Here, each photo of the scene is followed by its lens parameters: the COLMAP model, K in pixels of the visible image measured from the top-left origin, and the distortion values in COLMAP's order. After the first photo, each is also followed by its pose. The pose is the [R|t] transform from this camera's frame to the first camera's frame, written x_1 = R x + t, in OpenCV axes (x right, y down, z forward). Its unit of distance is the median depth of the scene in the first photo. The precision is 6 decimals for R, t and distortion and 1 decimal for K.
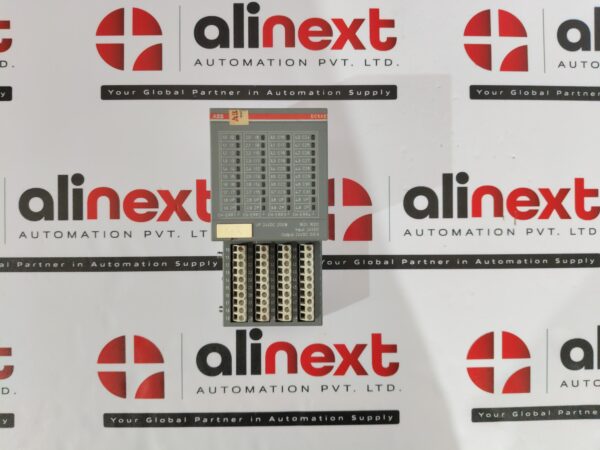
lens RADIAL K [[493.0, 0, 282.2], [0, 493.0, 226.5], [0, 0, 1]] dist [-0.008531, -0.002554]
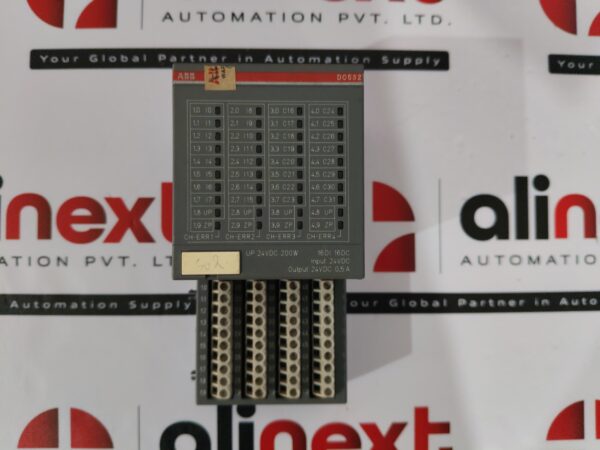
lens RADIAL K [[487.9, 0, 275.8], [0, 487.9, 225.8], [0, 0, 1]] dist [-0.074791, 0.001889]
pose [[0.999985, 0.005243, -0.001368, -0.013241], [-0.005277, 0.999631, -0.026633, -0.017450], [0.001228, 0.026640, 0.999644, 0.326573]]
